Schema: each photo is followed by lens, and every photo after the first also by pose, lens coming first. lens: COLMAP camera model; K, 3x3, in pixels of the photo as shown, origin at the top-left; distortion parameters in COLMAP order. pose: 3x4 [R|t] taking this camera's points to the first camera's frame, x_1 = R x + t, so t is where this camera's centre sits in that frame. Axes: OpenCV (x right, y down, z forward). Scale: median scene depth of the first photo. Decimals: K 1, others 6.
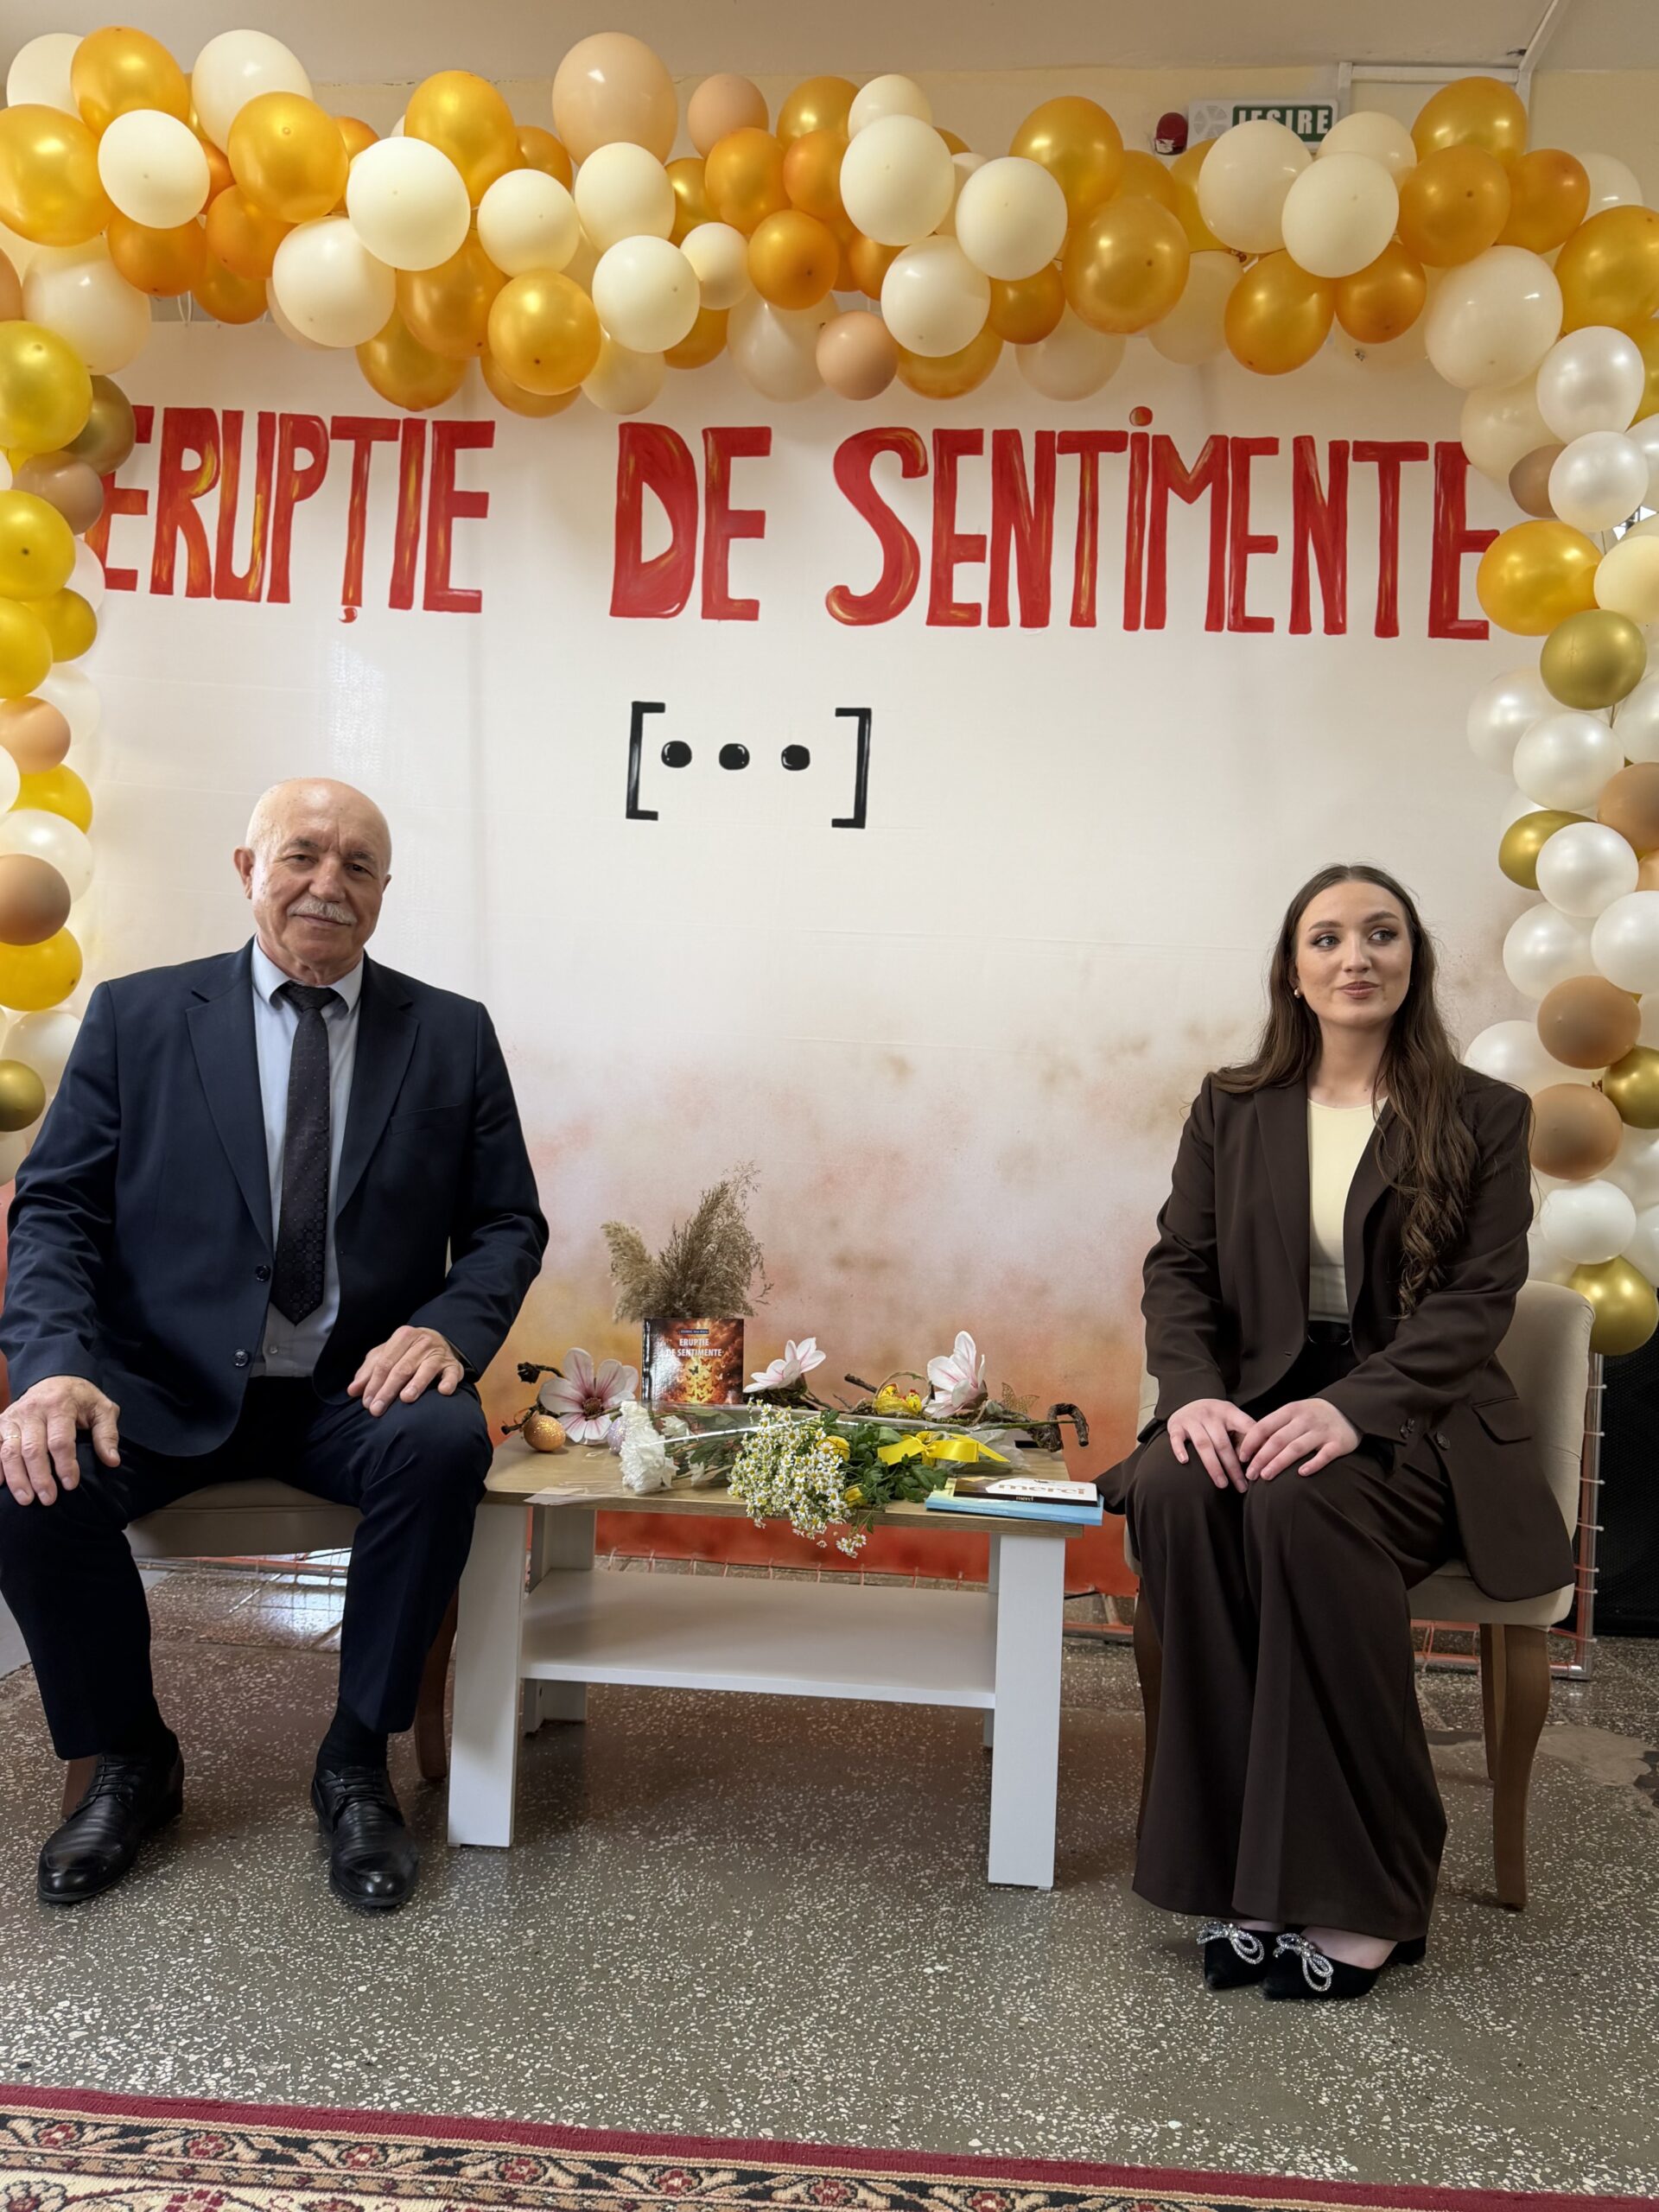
lens RADIAL K [[1702.8, 0, 833.4], [0, 1702.8, 1120.0], [0, 0, 1]] dist [0.151323, -0.316205]
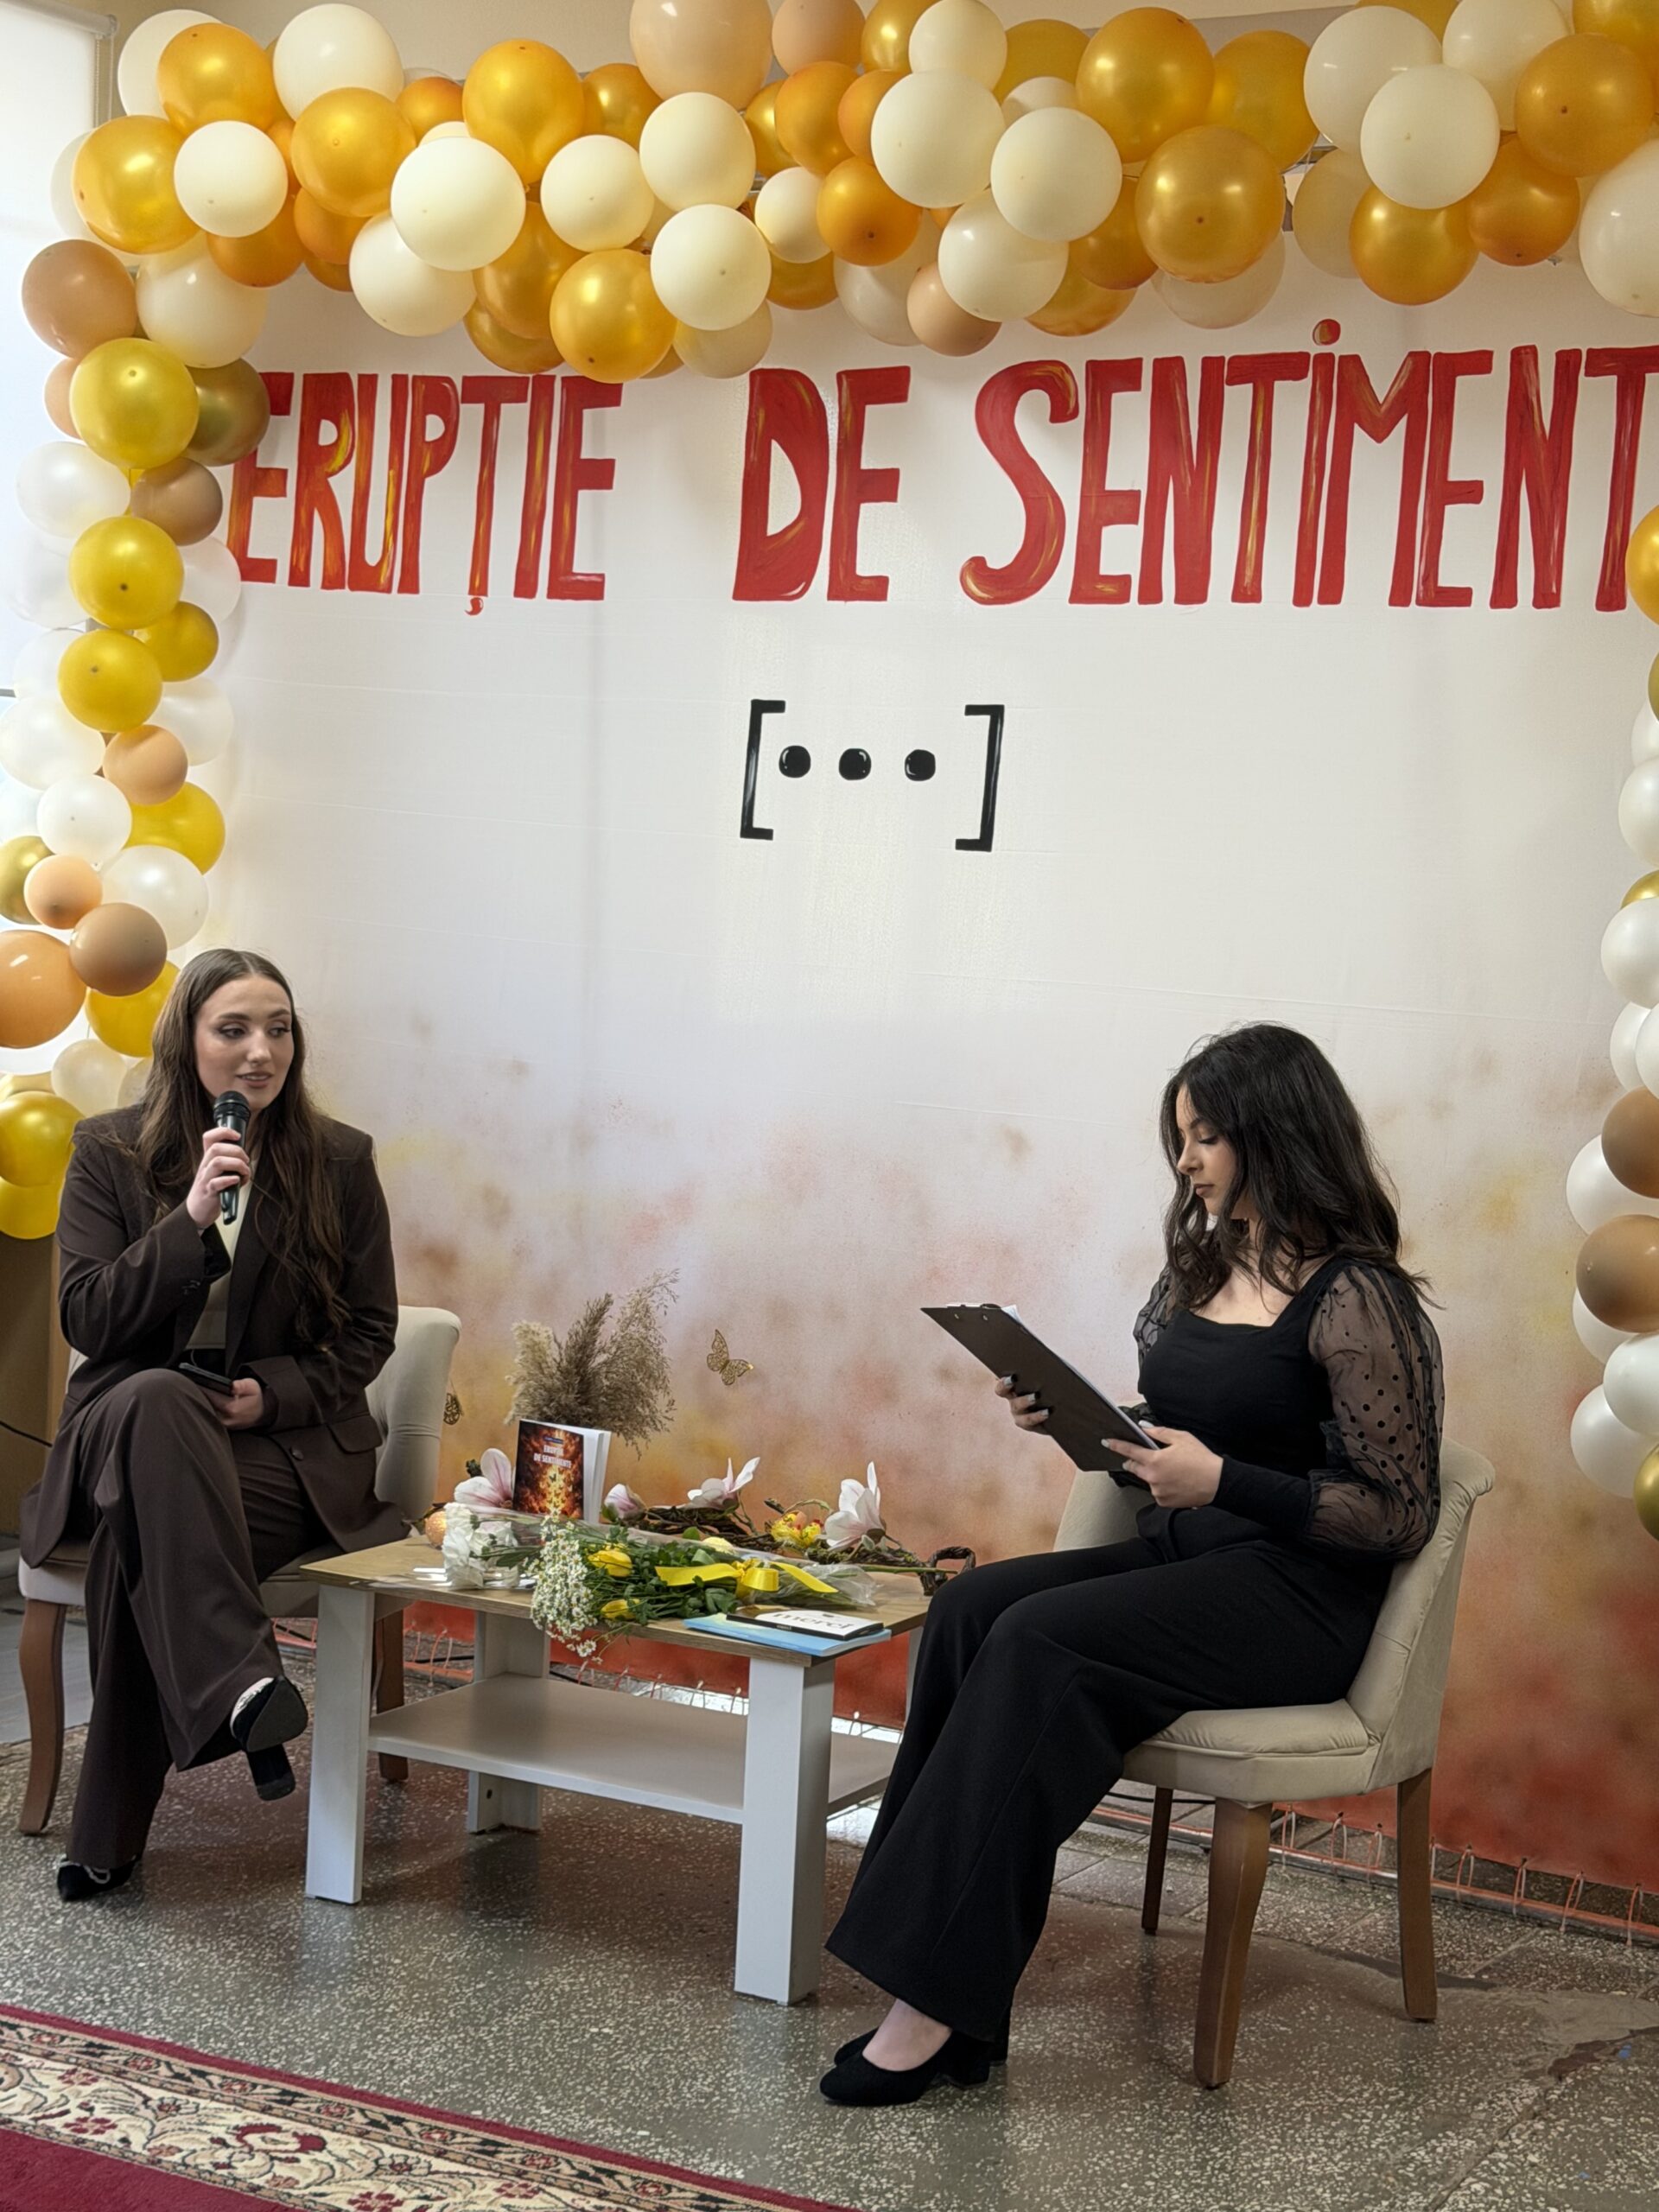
lens RADIAL K [[3549.8, 0, 832.2], [0, 3549.8, 1115.7], [0, 0, 1]] dist [0.183990, -0.304476]
pose [[0.903154, 0.034642, -0.427917, 0.687333], [-0.017901, 0.998911, 0.043087, -0.115466], [0.428944, -0.031254, 0.902790, -0.586590]]
